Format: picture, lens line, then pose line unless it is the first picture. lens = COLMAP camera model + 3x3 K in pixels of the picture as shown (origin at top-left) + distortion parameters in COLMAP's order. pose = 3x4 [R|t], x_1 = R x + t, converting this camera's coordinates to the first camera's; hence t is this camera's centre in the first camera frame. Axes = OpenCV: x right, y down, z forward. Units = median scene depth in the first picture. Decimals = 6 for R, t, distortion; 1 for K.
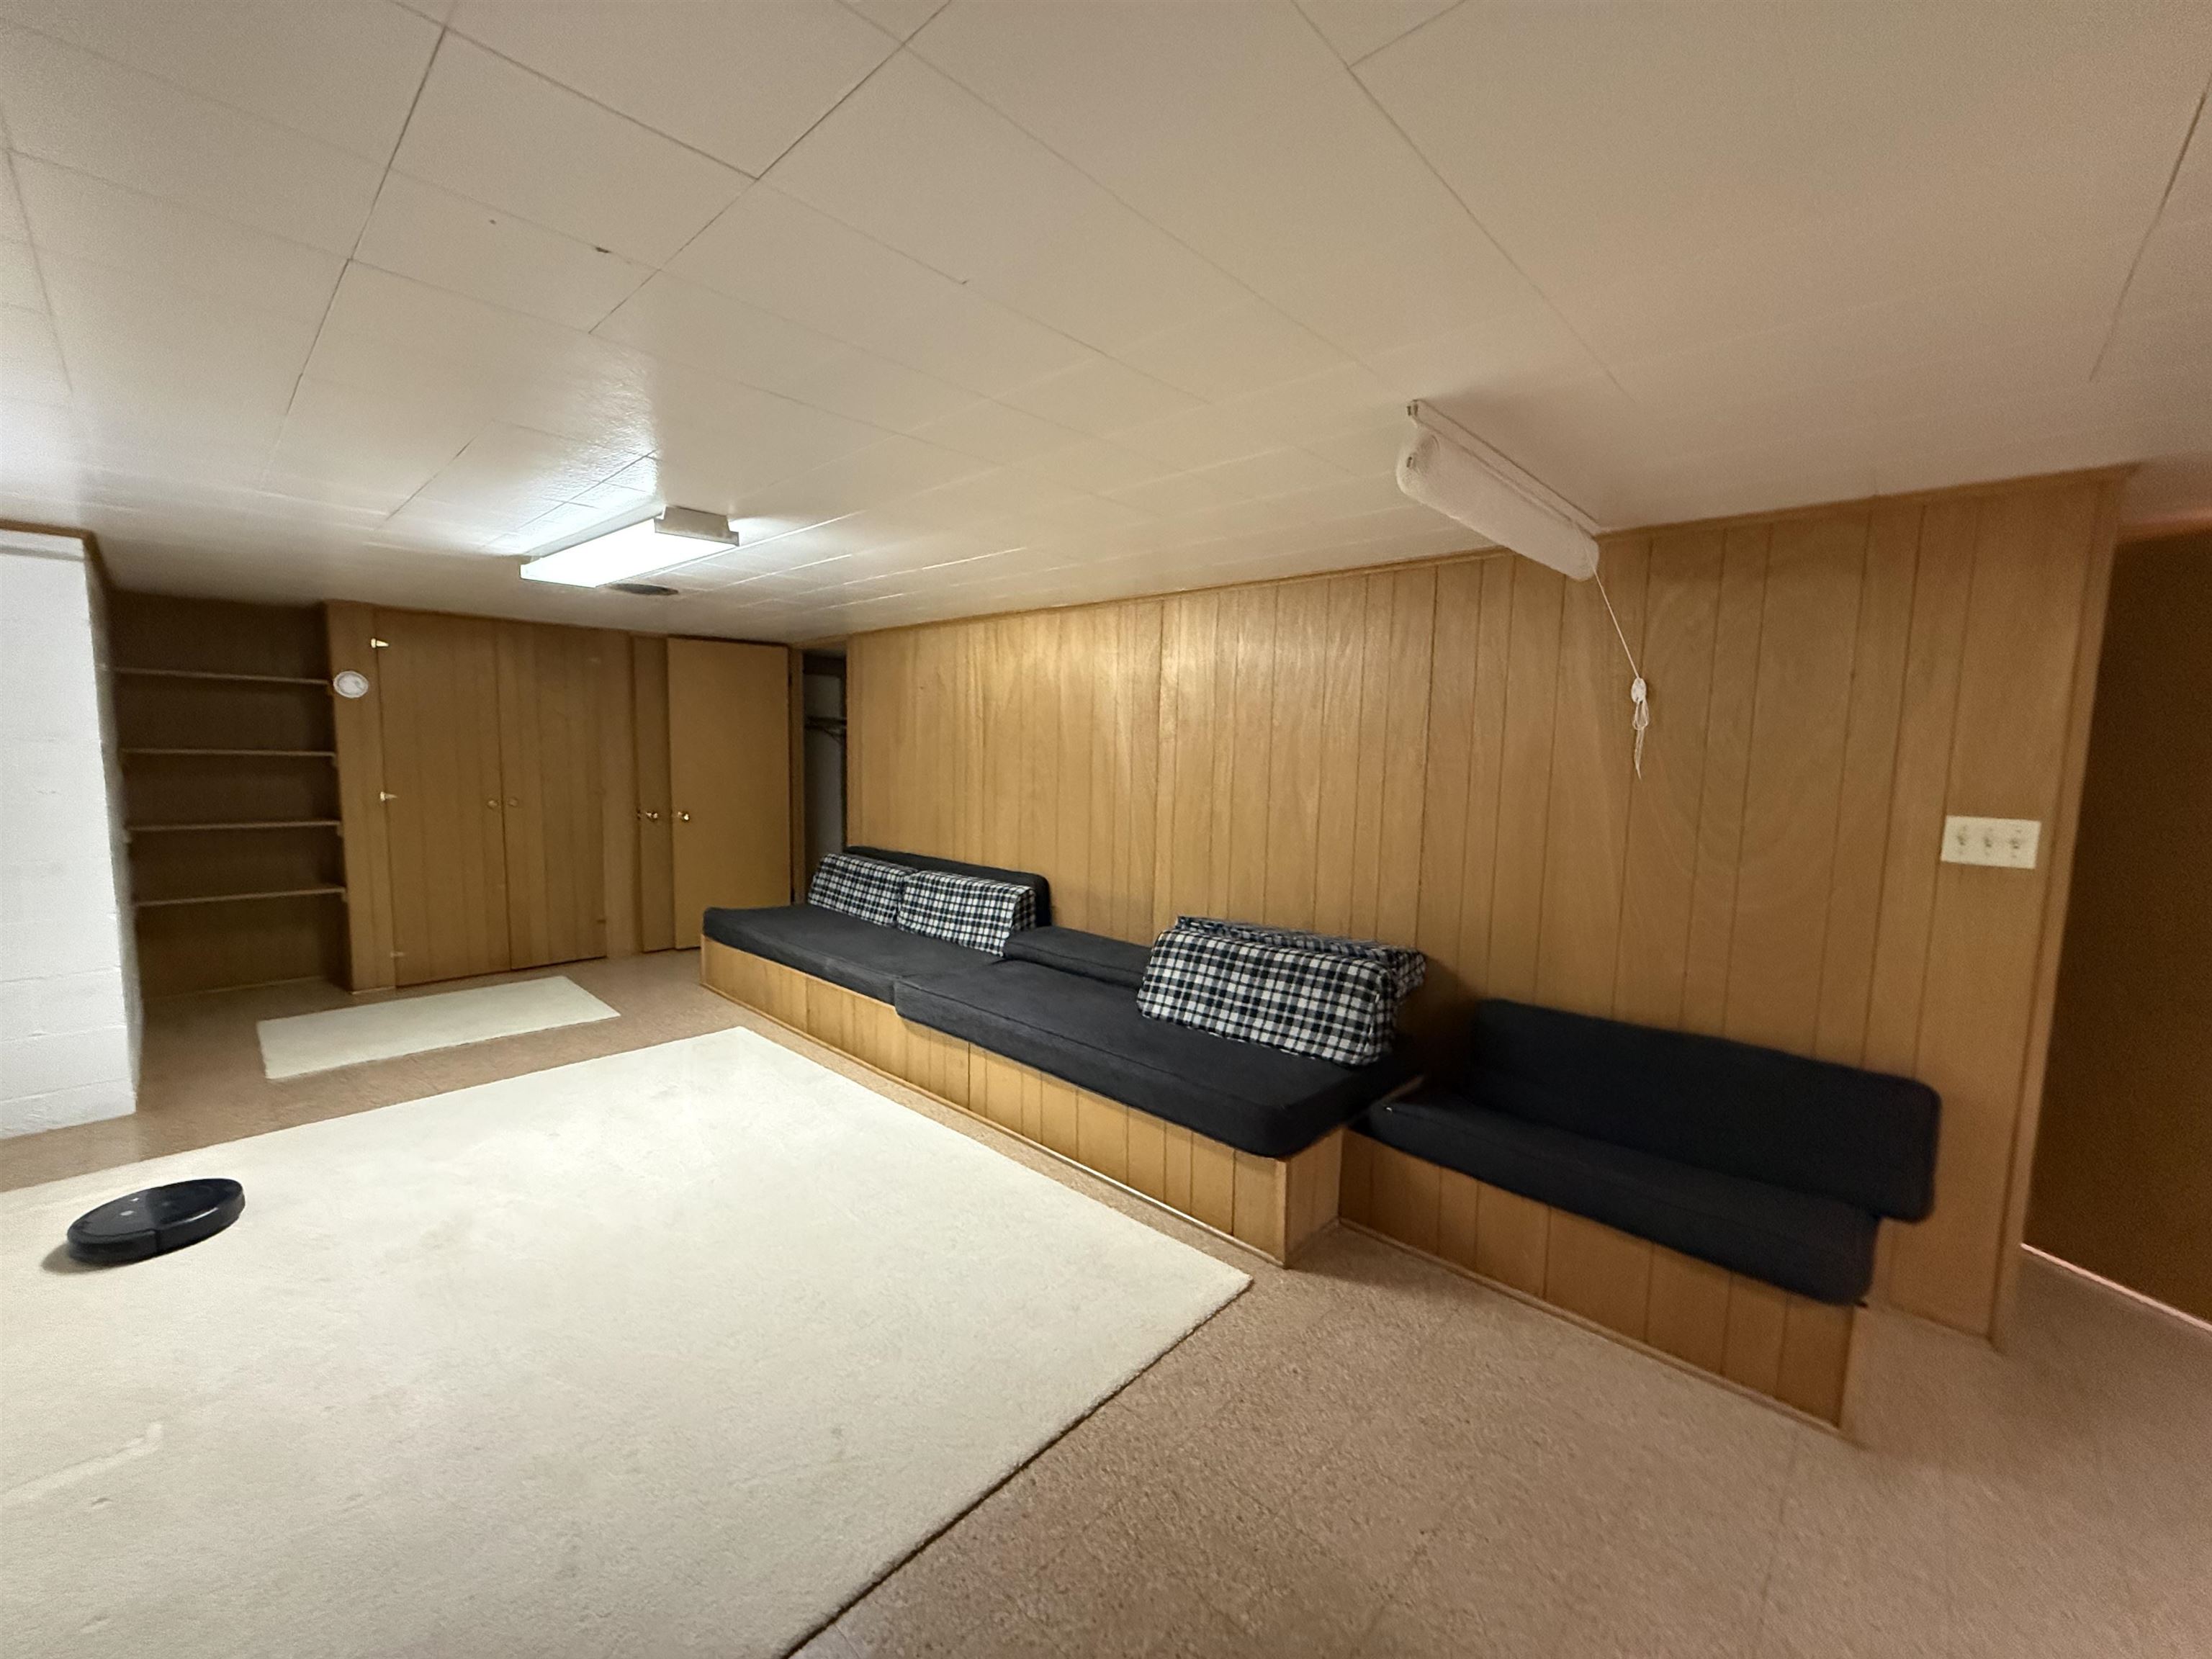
lens RADIAL K [[889.2, 0, 1101.2], [0, 889.2, 831.7], [0, 0, 1]] dist [-0.006678, 0.000054]
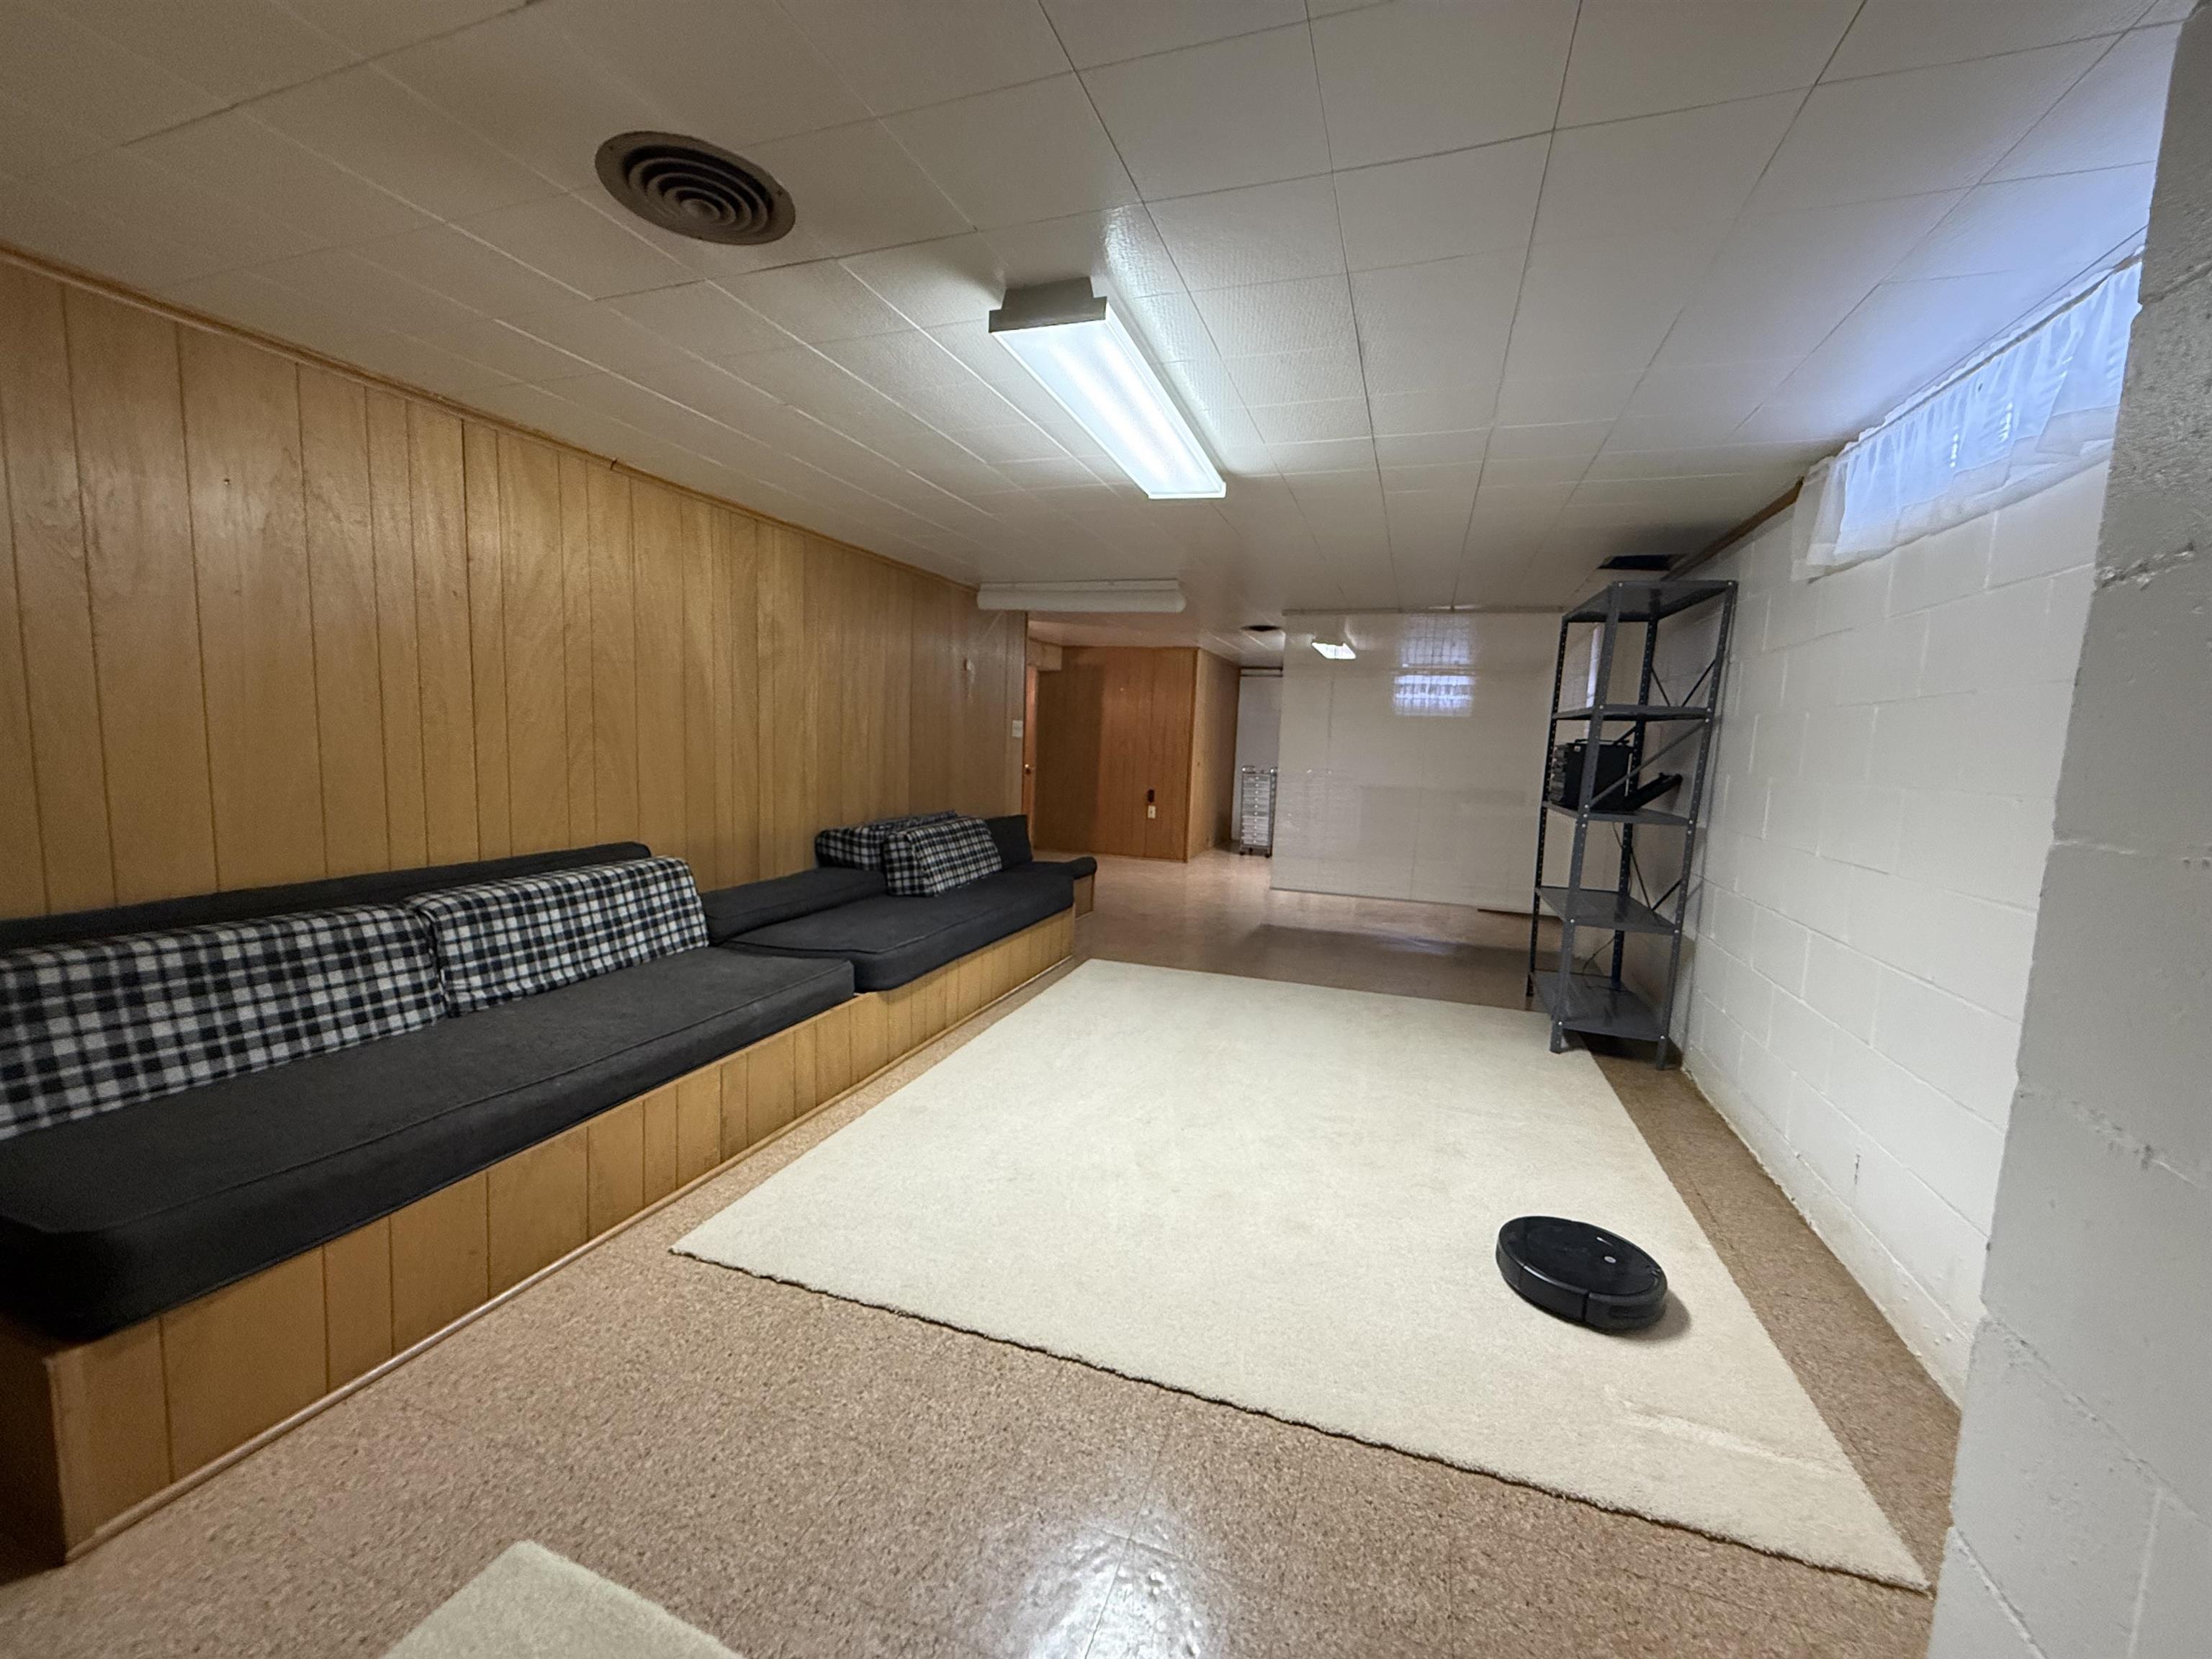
lens RADIAL K [[889.2, 0, 1101.2], [0, 889.2, 831.7], [0, 0, 1]] dist [-0.006678, 0.000054]
pose [[-0.401848, -0.135744, 0.905589, -0.902693], [0.043512, 0.985004, 0.166956, -0.064914], [-0.914672, 0.106495, -0.389915, 0.965881]]
